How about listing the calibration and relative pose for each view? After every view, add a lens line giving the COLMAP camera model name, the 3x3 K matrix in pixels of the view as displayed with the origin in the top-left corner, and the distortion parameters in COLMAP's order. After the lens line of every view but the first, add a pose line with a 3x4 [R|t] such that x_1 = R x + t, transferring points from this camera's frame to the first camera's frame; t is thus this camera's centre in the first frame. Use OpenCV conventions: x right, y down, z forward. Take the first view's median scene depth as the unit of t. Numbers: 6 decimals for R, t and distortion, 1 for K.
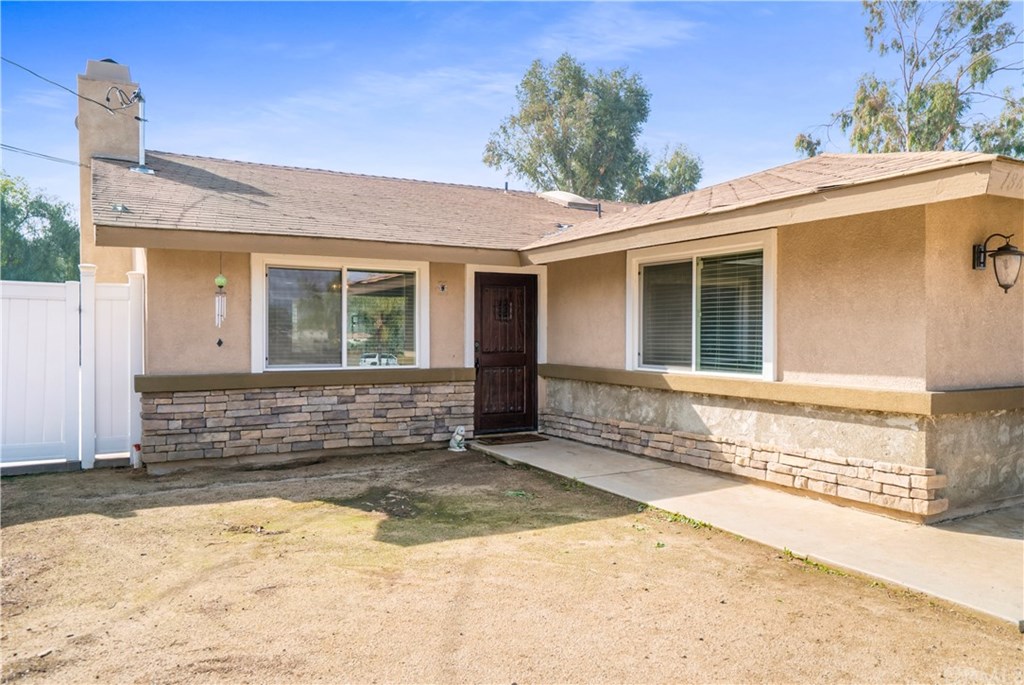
lens RADIAL K [[735.4, 0, 512.2], [0, 735.4, 336.8], [0, 0, 1]] dist [-0.001589, 0.003979]
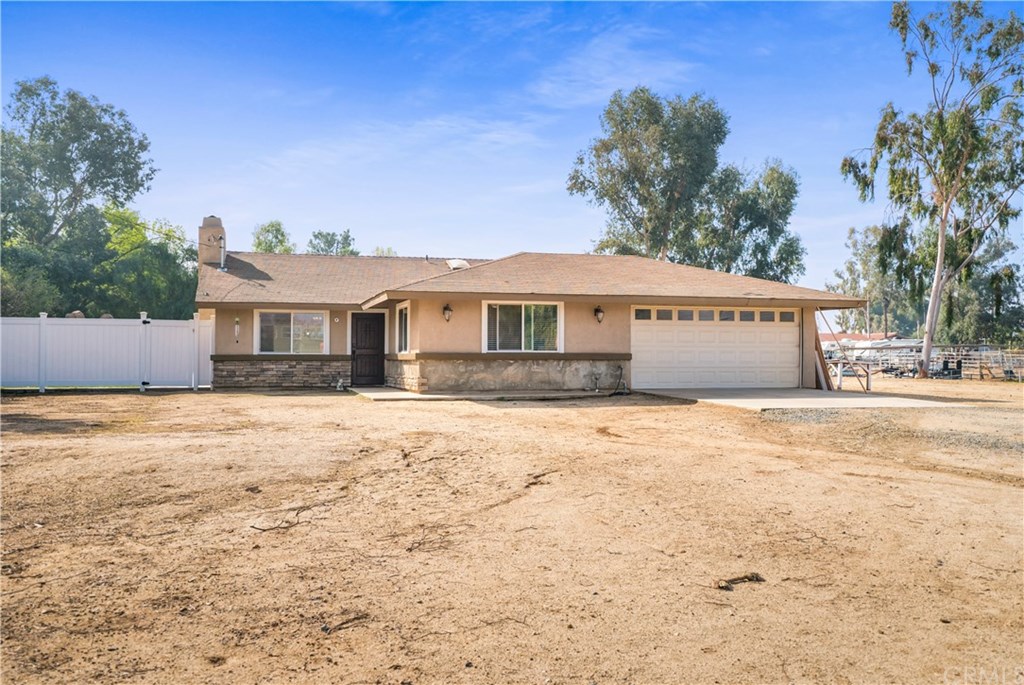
lens RADIAL K [[914.7, 0, 514.0], [0, 914.7, 347.3], [0, 0, 1]] dist [-0.002448, -0.010515]
pose [[0.971308, -0.004948, -0.237774, 1.220109], [0.000252, 0.999804, -0.019775, 0.082340], [0.237825, 0.019148, 0.971119, -1.783460]]
